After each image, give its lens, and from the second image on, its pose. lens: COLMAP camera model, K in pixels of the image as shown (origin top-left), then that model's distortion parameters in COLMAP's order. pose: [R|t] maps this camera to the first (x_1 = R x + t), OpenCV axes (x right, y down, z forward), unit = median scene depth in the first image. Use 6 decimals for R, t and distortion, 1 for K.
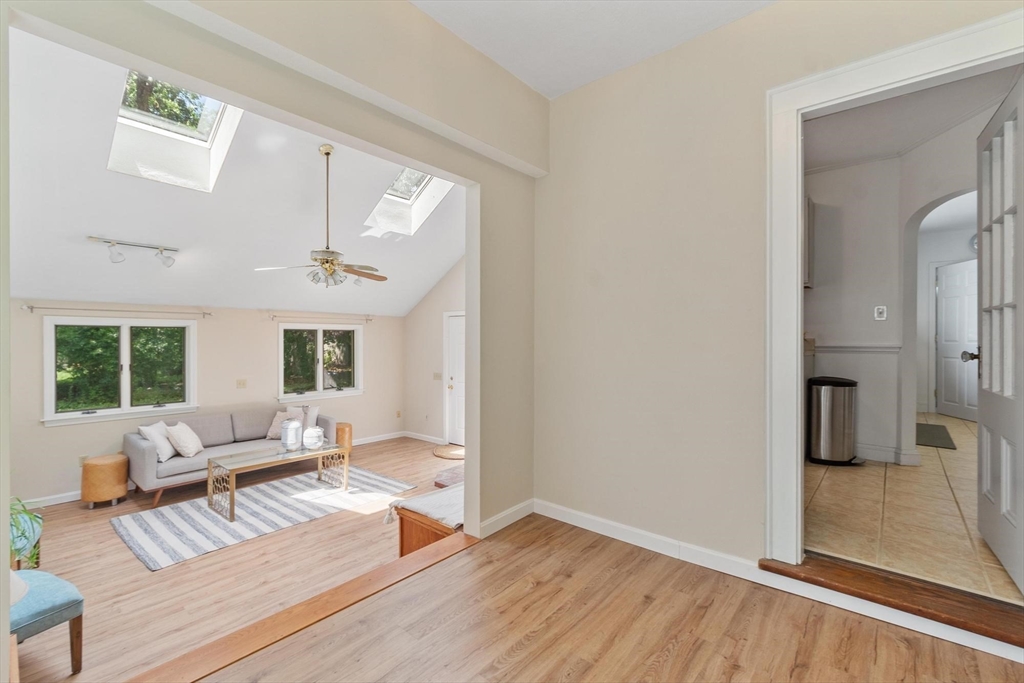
lens RADIAL K [[449.0, 0, 505.1], [0, 449.0, 332.7], [0, 0, 1]] dist [-0.001468, -0.000118]
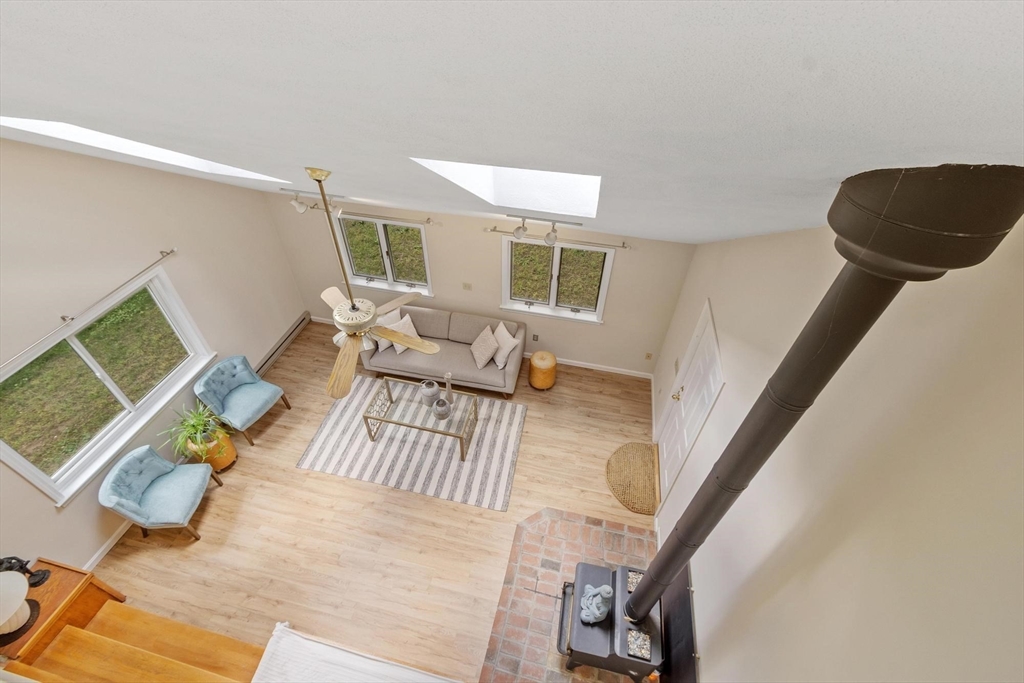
lens RADIAL K [[449.0, 0, 505.1], [0, 449.0, 332.7], [0, 0, 1]] dist [-0.001468, -0.000118]
pose [[0.470735, 0.588462, -0.657359, 0.201430], [0.000328, 0.744956, 0.667114, -0.569996], [0.882274, -0.314250, 0.350484, 0.833236]]
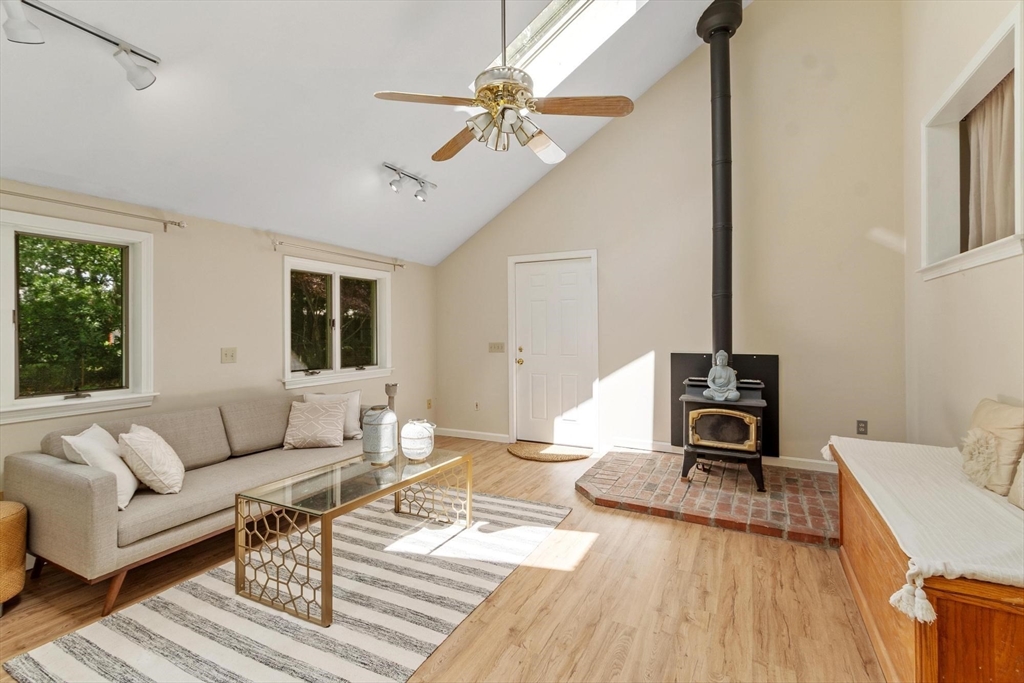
lens RADIAL K [[466.8, 0, 505.9], [0, 466.8, 324.4], [0, 0, 1]] dist [0.002404, 0.000891]
pose [[0.973330, -0.000335, 0.229411, -0.457412], [0.000323, 1.000000, 0.000089, 0.090119], [-0.229411, -0.000012, 0.973330, 0.408261]]
